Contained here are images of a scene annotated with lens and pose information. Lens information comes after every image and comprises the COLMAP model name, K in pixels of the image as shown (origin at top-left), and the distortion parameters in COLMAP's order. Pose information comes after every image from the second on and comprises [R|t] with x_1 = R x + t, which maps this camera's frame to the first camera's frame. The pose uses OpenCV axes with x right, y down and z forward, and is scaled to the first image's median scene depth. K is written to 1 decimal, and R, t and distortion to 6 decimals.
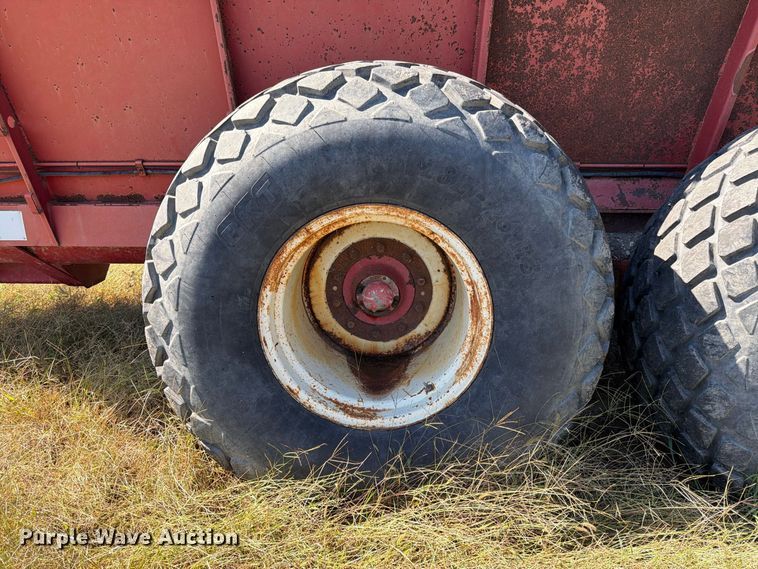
lens RADIAL K [[529.0, 0, 378.1], [0, 529.0, 283.6], [0, 0, 1]] dist [0.051842, -0.055437]
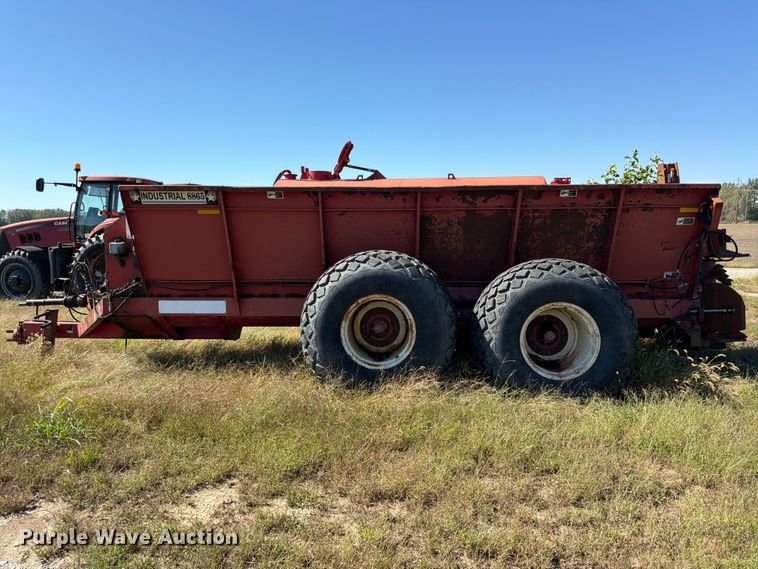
lens RADIAL K [[529.0, 0, 382.9], [0, 529.0, 283.5], [0, 0, 1]] dist [0.051842, -0.055437]
pose [[0.999995, -0.000349, 0.003123, 0.011436], [0.000976, 0.979177, -0.203006, 0.428846], [-0.002987, 0.203008, 0.979173, -2.109336]]
